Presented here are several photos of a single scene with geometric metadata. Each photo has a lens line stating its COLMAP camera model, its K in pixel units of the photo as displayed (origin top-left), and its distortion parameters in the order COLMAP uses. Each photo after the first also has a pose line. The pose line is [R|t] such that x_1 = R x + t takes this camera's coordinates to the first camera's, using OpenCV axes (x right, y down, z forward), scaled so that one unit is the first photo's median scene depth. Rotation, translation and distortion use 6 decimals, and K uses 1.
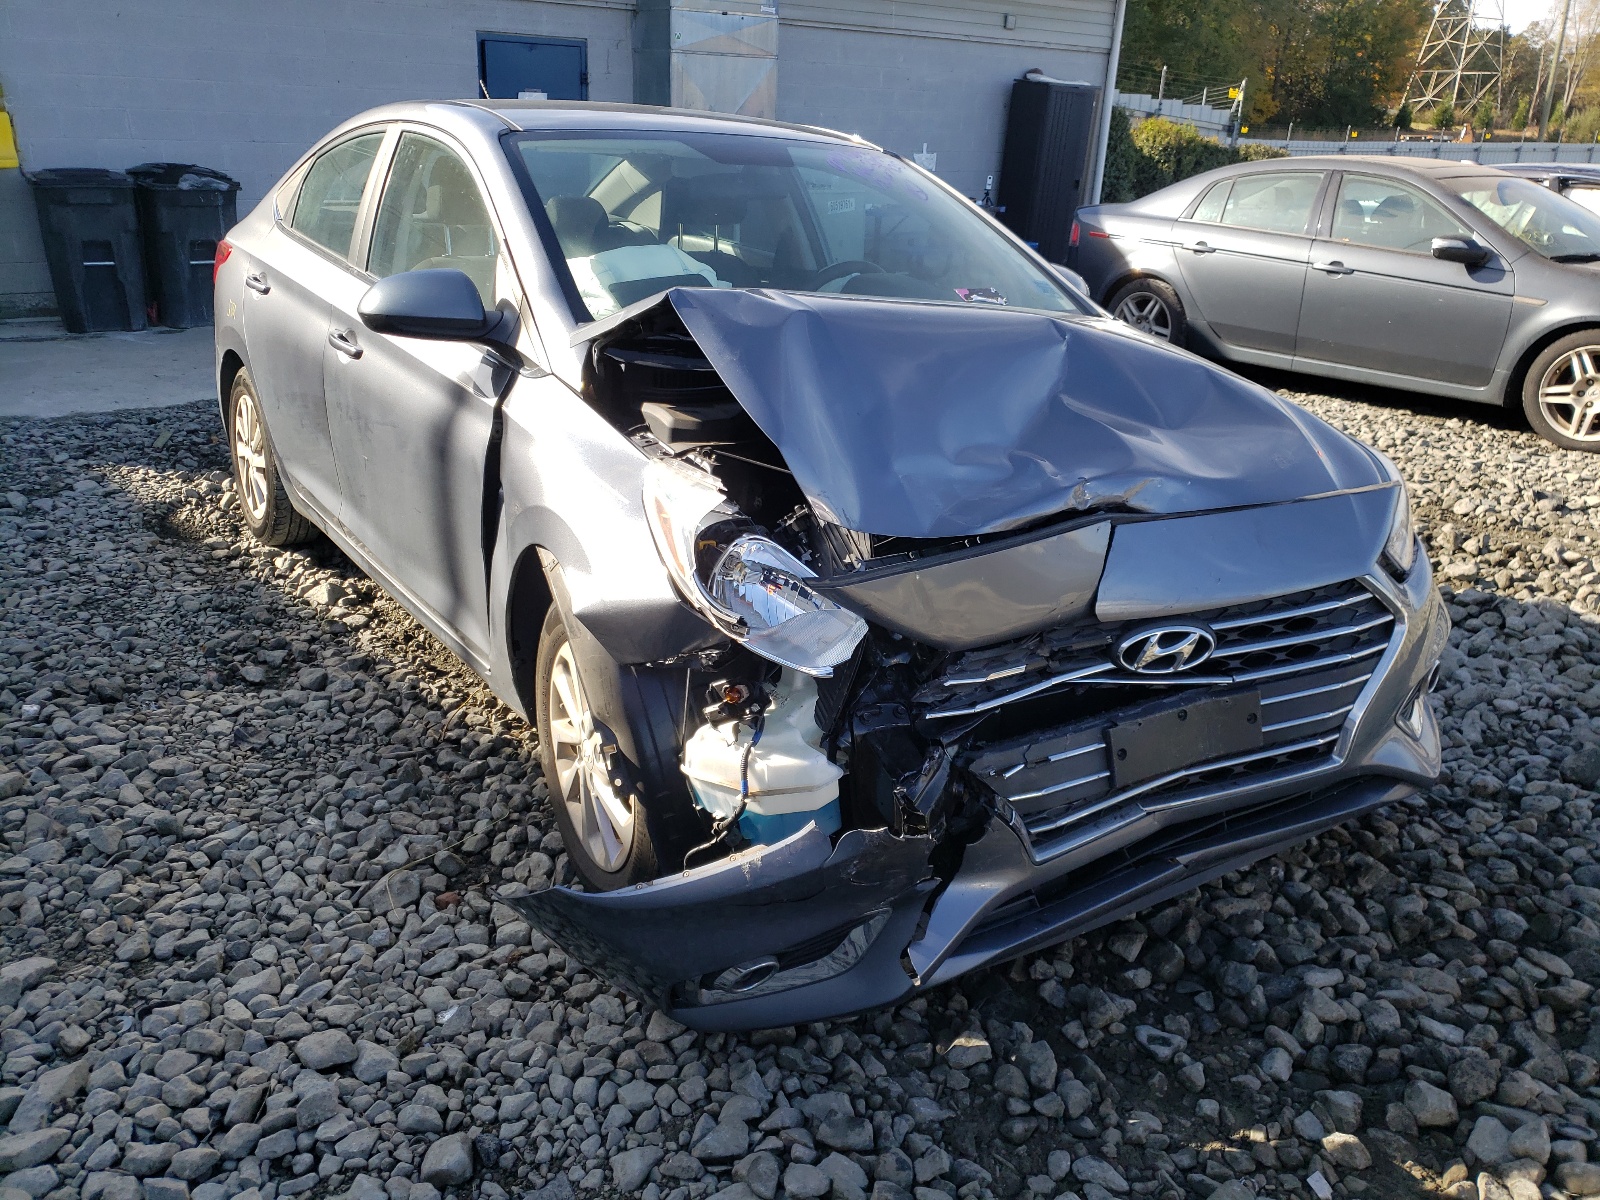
lens RADIAL K [[1217.9, 0, 787.1], [0, 1217.9, 602.4], [0, 0, 1]] dist [0.033641, -0.013677]
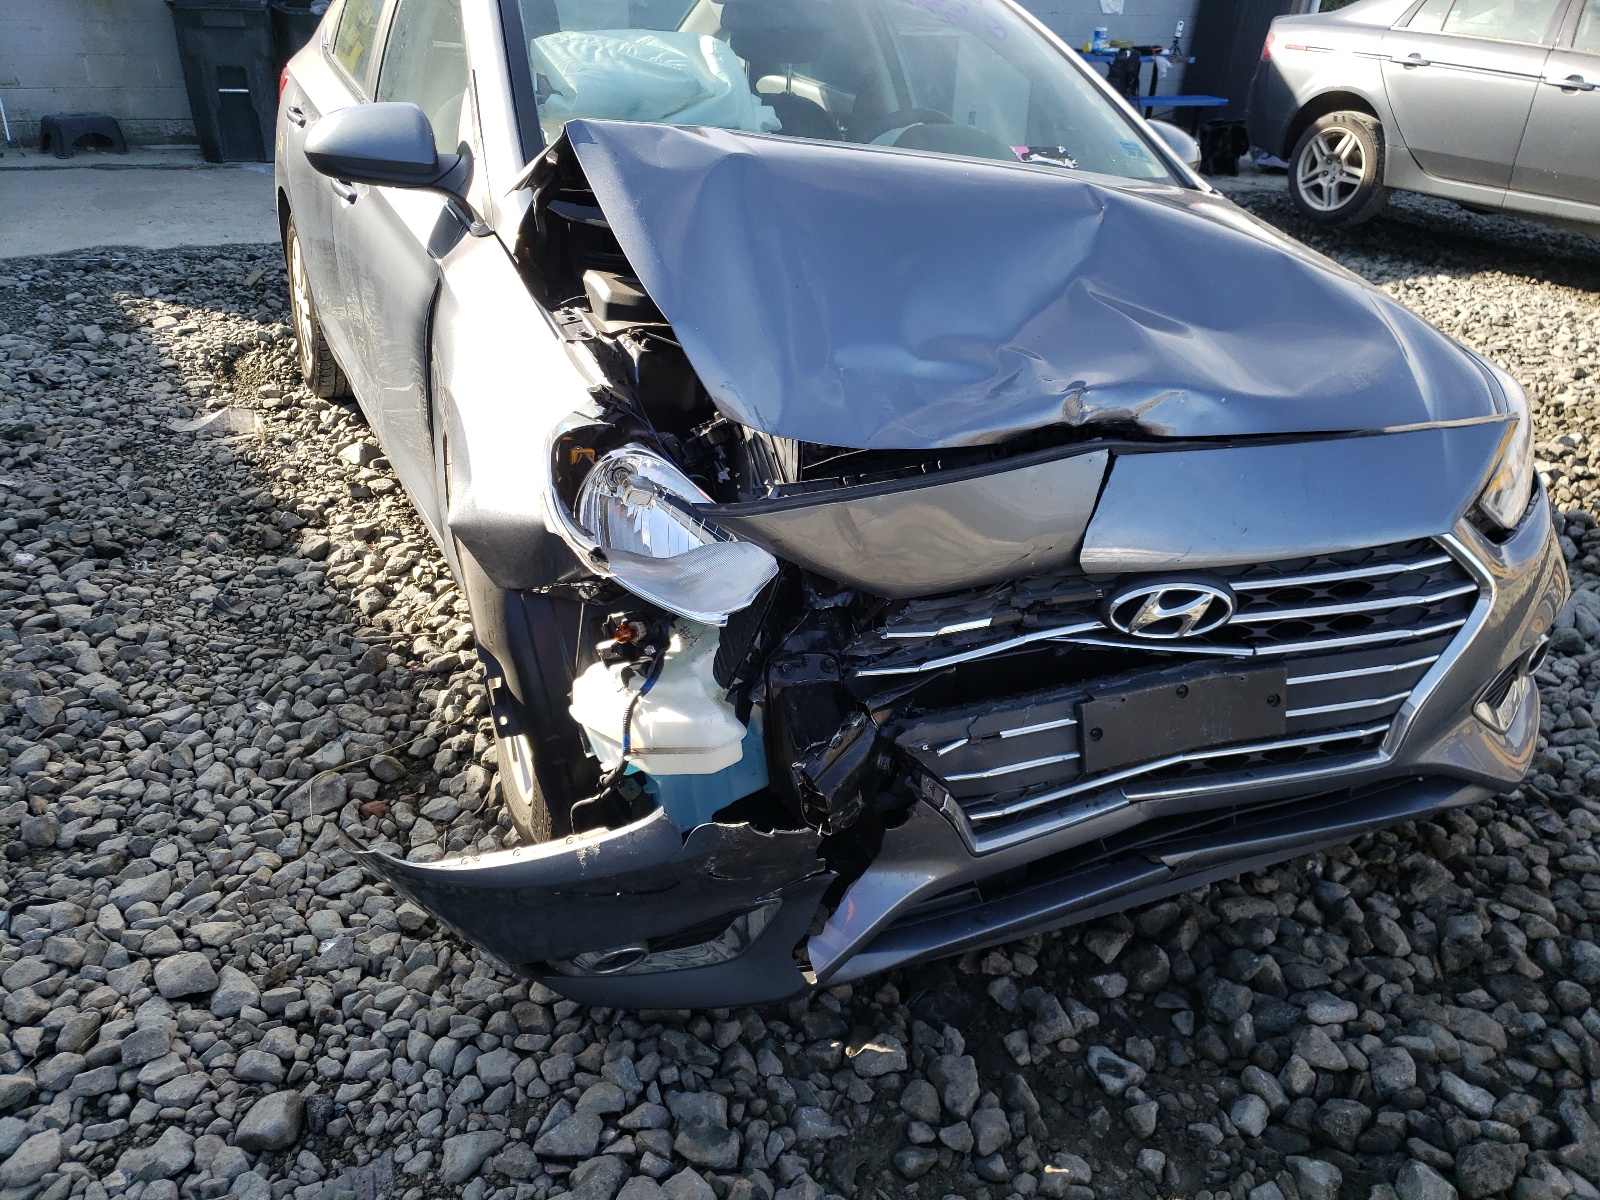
lens RADIAL K [[1217.9, 0, 810.9], [0, 1217.9, 592.7], [0, 0, 1]] dist [0.033641, -0.013677]
pose [[0.990817, 0.075933, -0.111878, 0.160970], [-0.063907, 0.992158, 0.107417, -0.045290], [0.119157, -0.099281, 0.987899, 0.163900]]
